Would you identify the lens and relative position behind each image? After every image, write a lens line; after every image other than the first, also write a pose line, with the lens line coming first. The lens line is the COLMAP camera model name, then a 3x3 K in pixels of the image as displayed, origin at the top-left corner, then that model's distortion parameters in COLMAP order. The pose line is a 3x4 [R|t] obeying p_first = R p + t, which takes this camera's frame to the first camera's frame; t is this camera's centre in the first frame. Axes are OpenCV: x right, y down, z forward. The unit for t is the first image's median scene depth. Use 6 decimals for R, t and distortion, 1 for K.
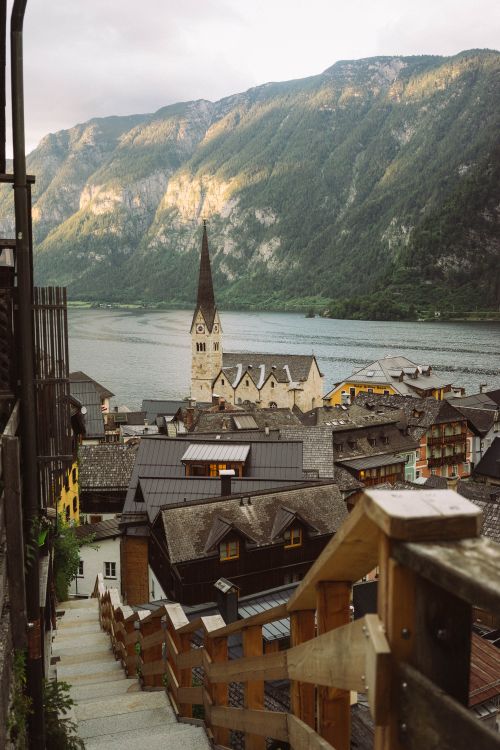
lens RADIAL K [[791.1, 0, 211.6], [0, 791.1, 377.5], [0, 0, 1]] dist [0.000902, 0.000000]
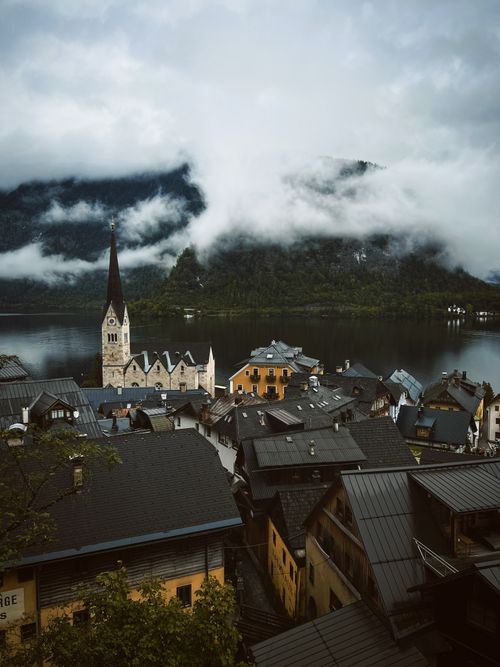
lens RADIAL K [[541.4, 0, 252.6], [0, 541.4, 334.5], [0, 0, 1]] dist [-0.005474, -0.003081]
pose [[0.920374, -0.019644, 0.390546, -0.177115], [0.035366, 0.998826, -0.033105, -0.013742], [-0.389437, 0.044281, 0.919988, 0.286638]]
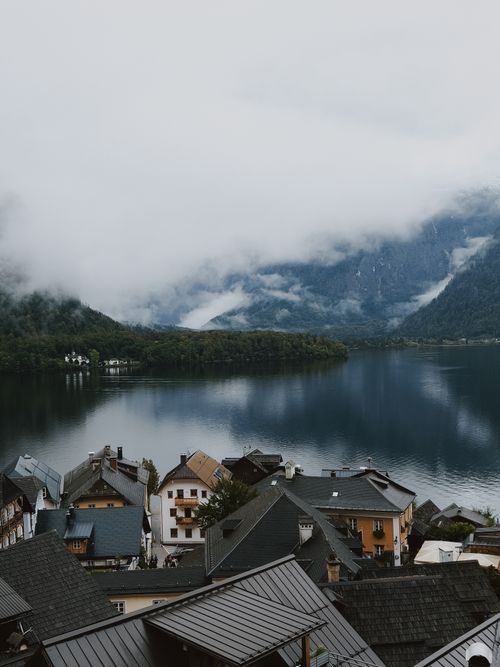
lens RADIAL K [[818.9, 0, 253.0], [0, 818.9, 337.9], [0, 0, 1]] dist [0.007404, 0.000000]
pose [[0.559644, -0.017488, 0.828549, -0.191085], [0.122019, 0.990620, -0.061509, -0.017311], [-0.819701, 0.135522, 0.556528, 0.321789]]
